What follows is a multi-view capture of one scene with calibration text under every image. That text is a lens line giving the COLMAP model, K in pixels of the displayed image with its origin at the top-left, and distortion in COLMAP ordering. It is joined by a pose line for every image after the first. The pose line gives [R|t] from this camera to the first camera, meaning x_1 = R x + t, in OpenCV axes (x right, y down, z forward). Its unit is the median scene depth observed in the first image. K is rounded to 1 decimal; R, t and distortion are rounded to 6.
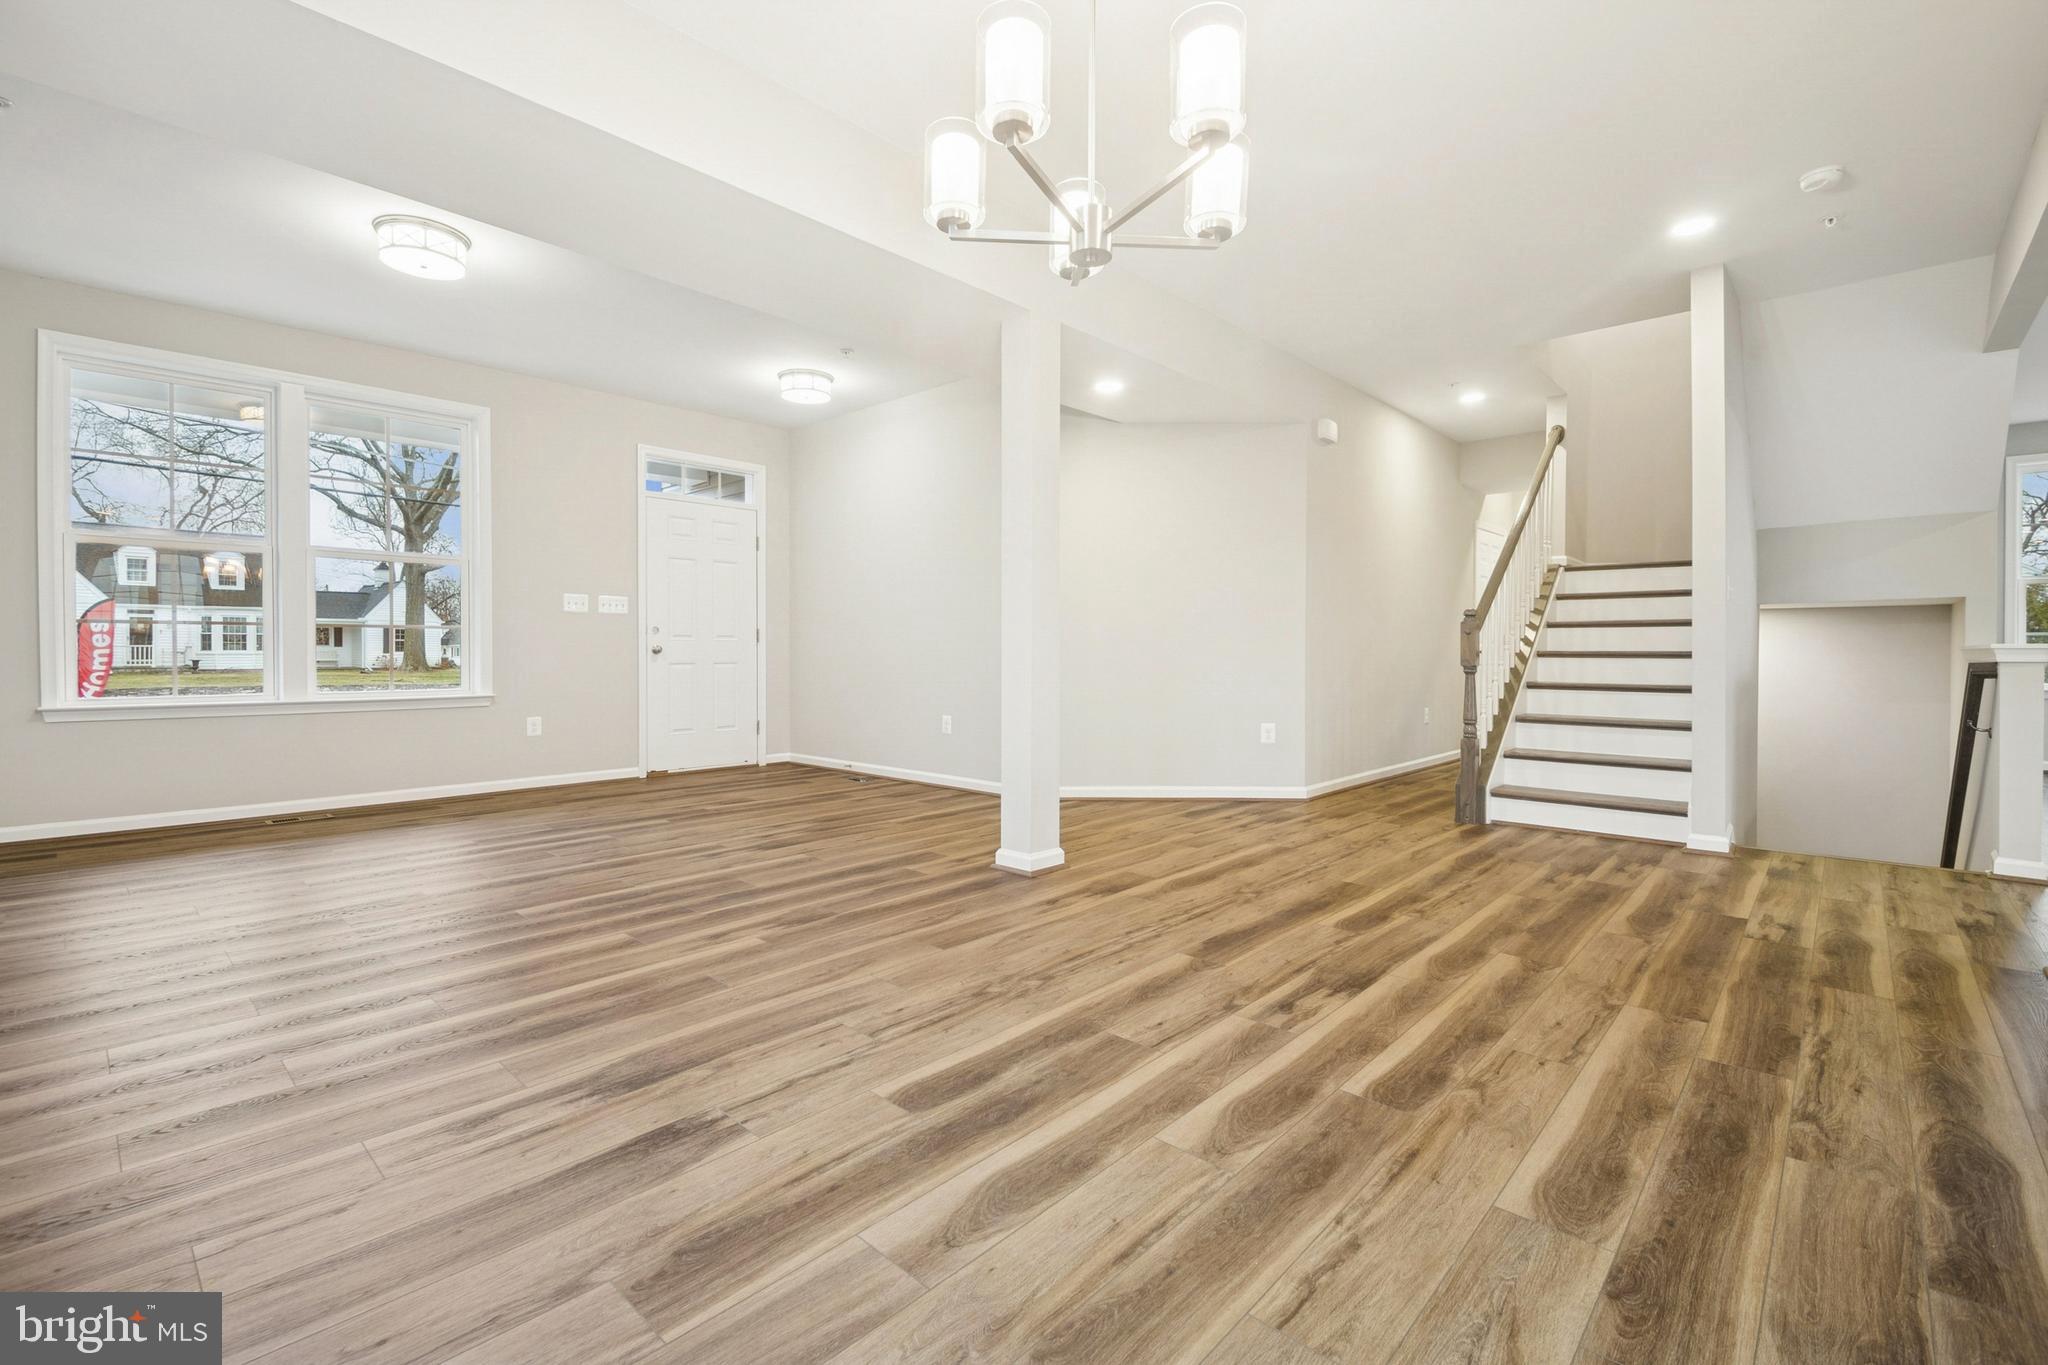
lens RADIAL K [[907.0, 0, 970.1], [0, 907.0, 652.4], [0, 0, 1]] dist [0.007110, -0.008640]
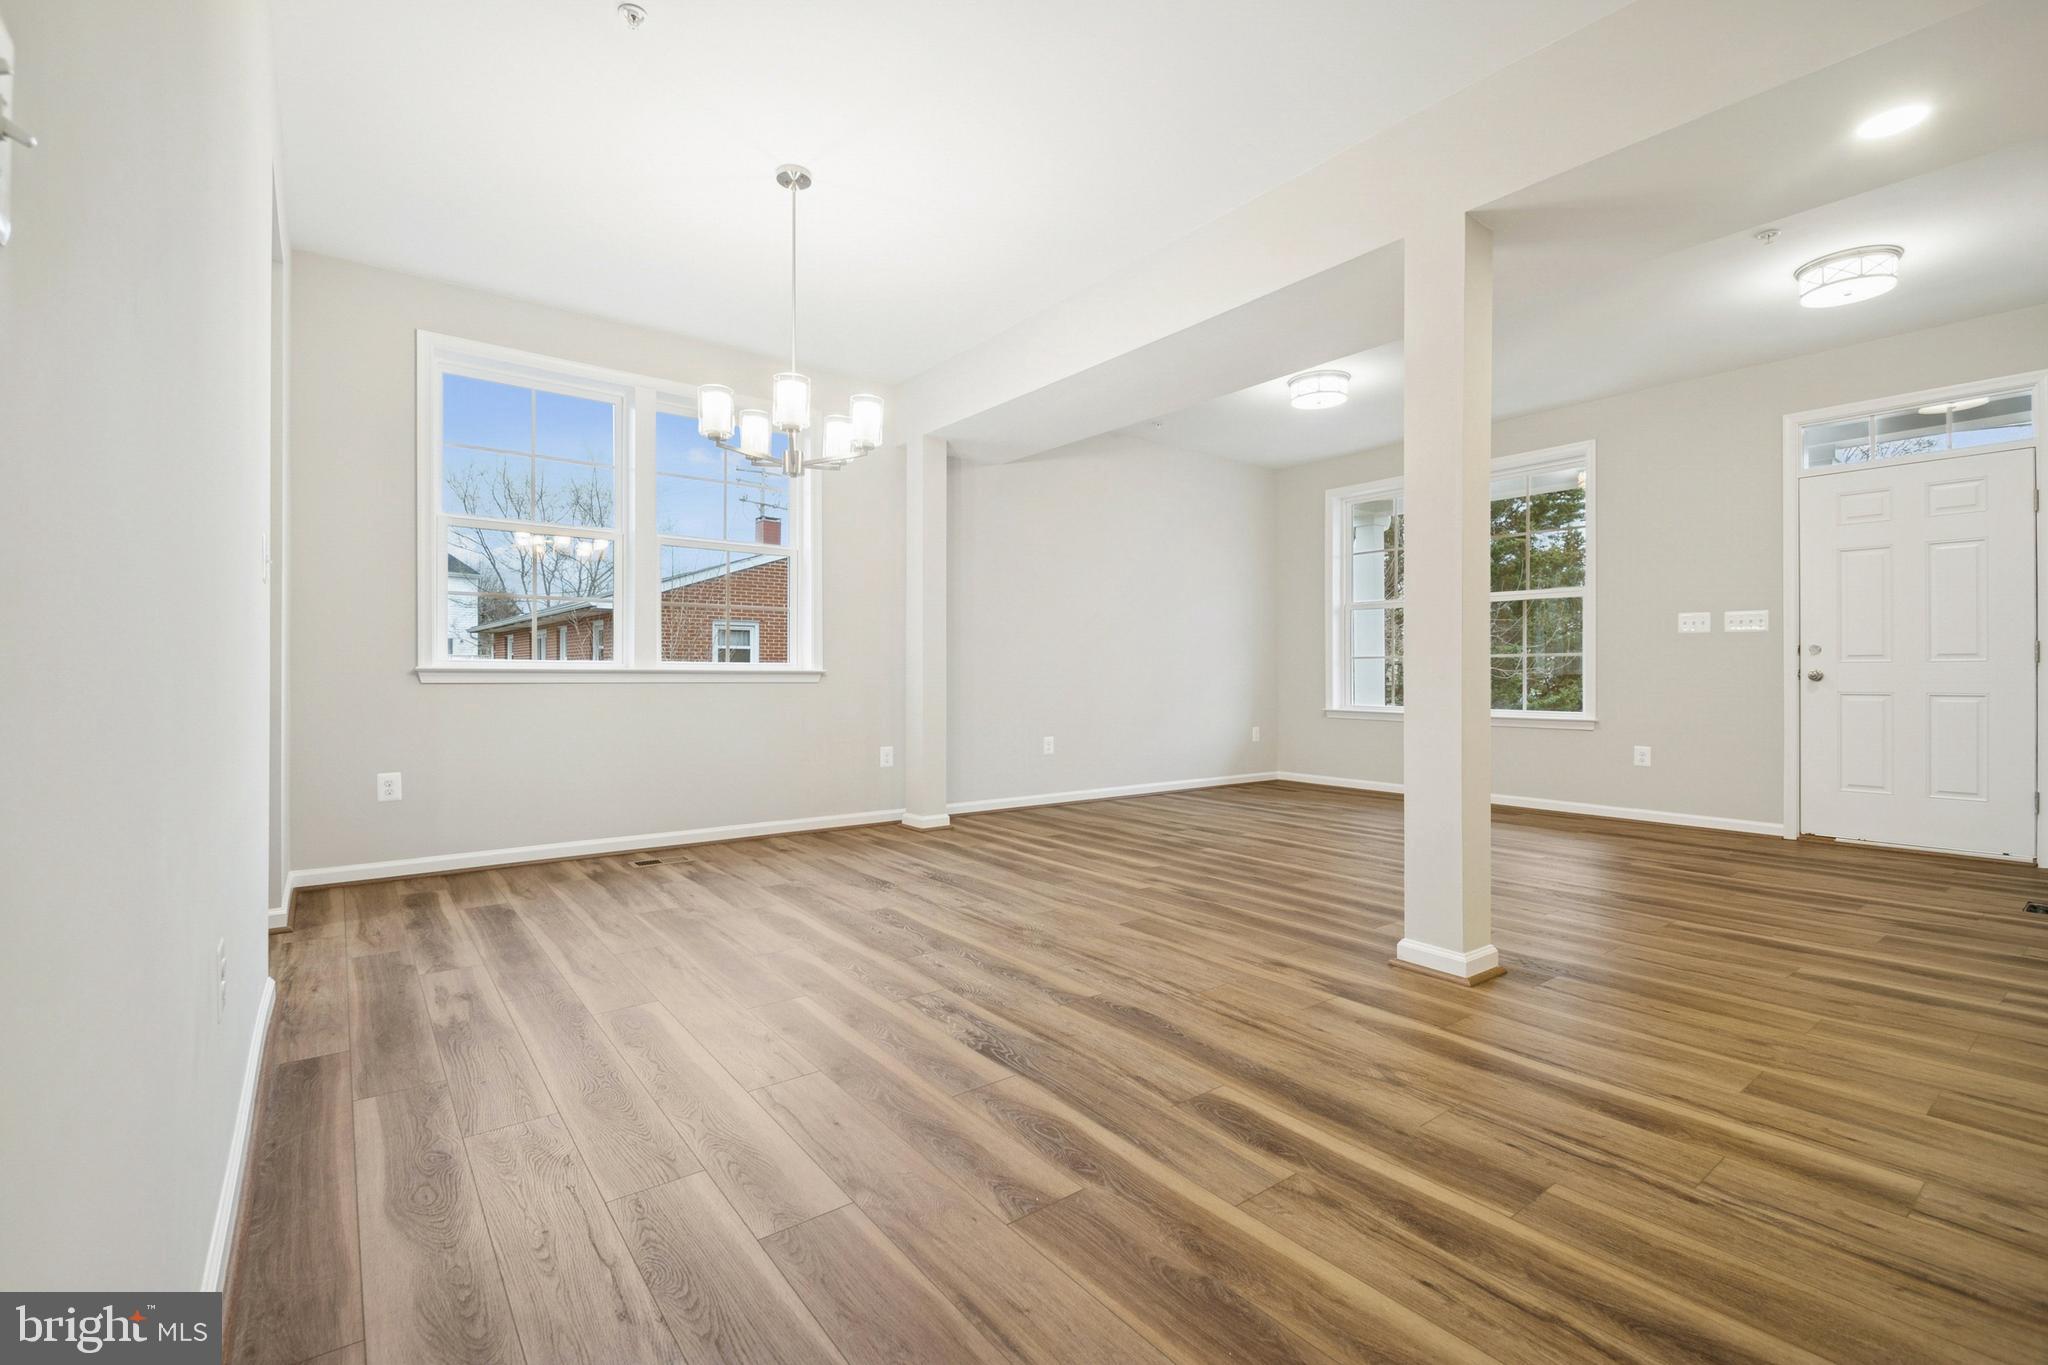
lens RADIAL K [[907.0, 0, 1021.2], [0, 907.0, 676.0], [0, 0, 1]] dist [0.007110, -0.008640]
pose [[-0.151243, 0.001627, -0.988495, 1.136292], [-0.004880, 0.999985, 0.002392, -0.002848], [0.988485, 0.005186, -0.151233, 1.017413]]
